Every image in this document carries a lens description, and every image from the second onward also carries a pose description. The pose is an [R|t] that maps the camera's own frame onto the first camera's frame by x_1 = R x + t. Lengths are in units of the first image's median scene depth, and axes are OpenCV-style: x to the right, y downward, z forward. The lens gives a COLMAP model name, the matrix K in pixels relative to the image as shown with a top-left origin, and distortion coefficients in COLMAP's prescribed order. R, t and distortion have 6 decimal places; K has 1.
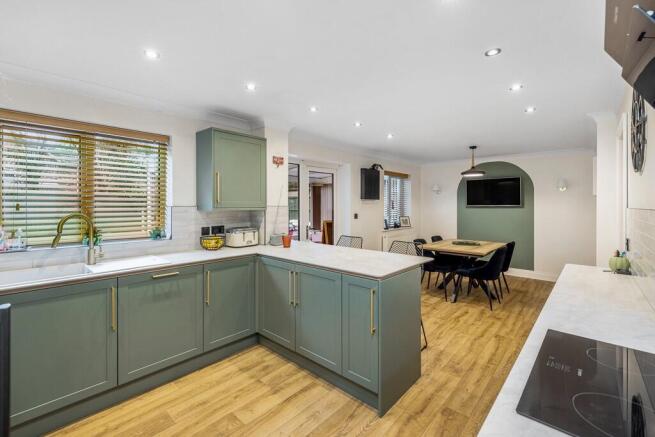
lens RADIAL K [[283.9, 0, 326.1], [0, 283.9, 212.2], [0, 0, 1]] dist [-0.000872, 0.000232]
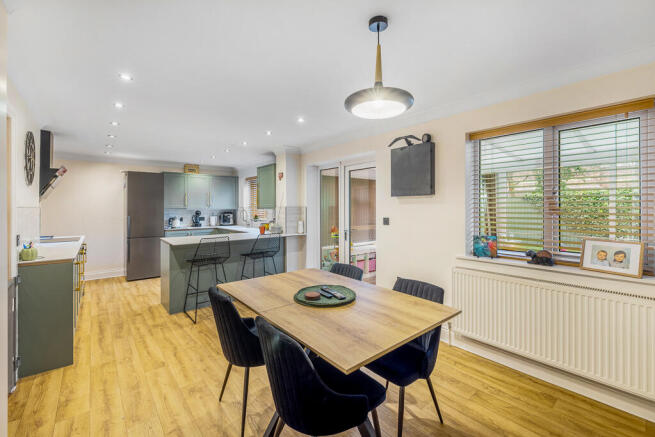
lens RADIAL K [[283.9, 0, 326.1], [0, 283.9, 212.2], [0, 0, 1]] dist [-0.000872, 0.000232]
pose [[-0.137820, 0.007653, -0.990428, 1.325561], [-0.024626, 0.999635, 0.011151, -0.020260], [0.990151, 0.025927, -0.137581, 1.547009]]
